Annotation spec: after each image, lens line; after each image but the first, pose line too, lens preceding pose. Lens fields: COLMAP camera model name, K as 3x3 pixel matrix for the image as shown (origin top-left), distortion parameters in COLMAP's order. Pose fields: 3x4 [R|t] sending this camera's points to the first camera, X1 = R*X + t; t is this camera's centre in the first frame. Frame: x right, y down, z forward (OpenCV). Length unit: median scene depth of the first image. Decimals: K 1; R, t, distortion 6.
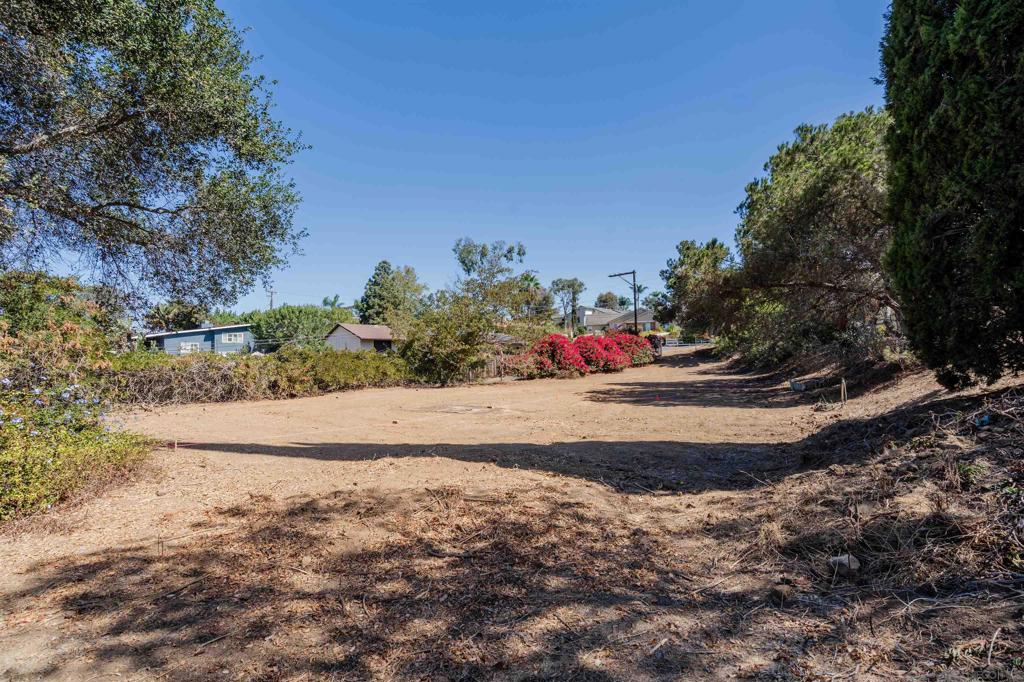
lens RADIAL K [[474.1, 0, 512.0], [0, 474.1, 341.0], [0, 0, 1]] dist [-0.015512, 0.005831]
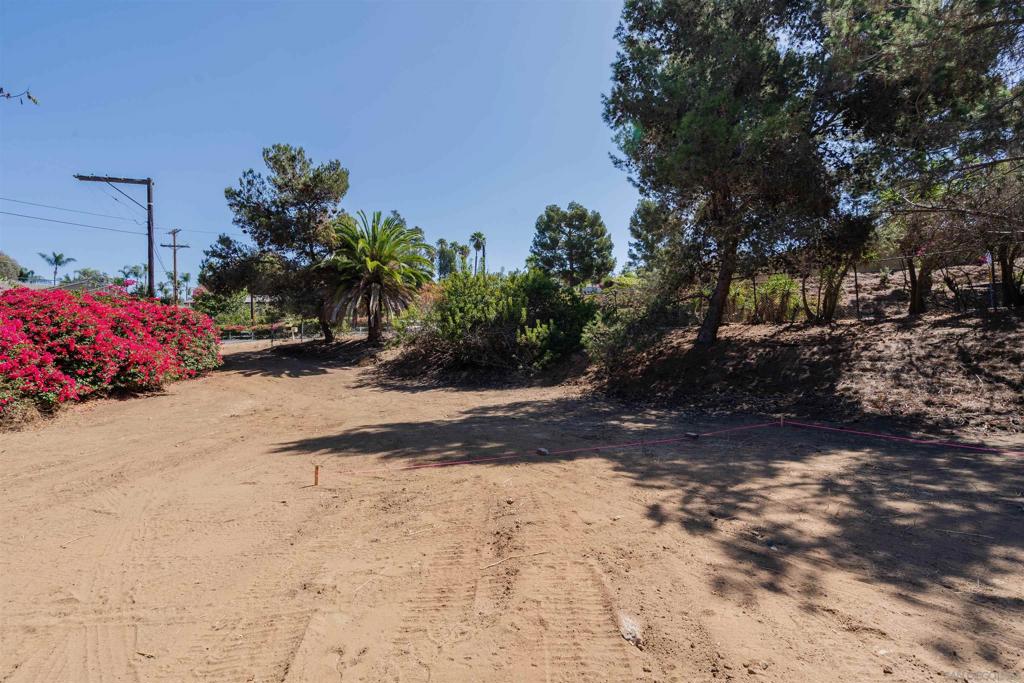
lens RADIAL K [[474.1, 0, 512.0], [0, 474.1, 341.5], [0, 0, 1]] dist [-0.015512, 0.005831]
pose [[0.484623, 0.041365, 0.873744, 0.027079], [-0.029495, 0.999086, -0.030940, 0.024754], [-0.874226, -0.010777, 0.485400, 0.507643]]
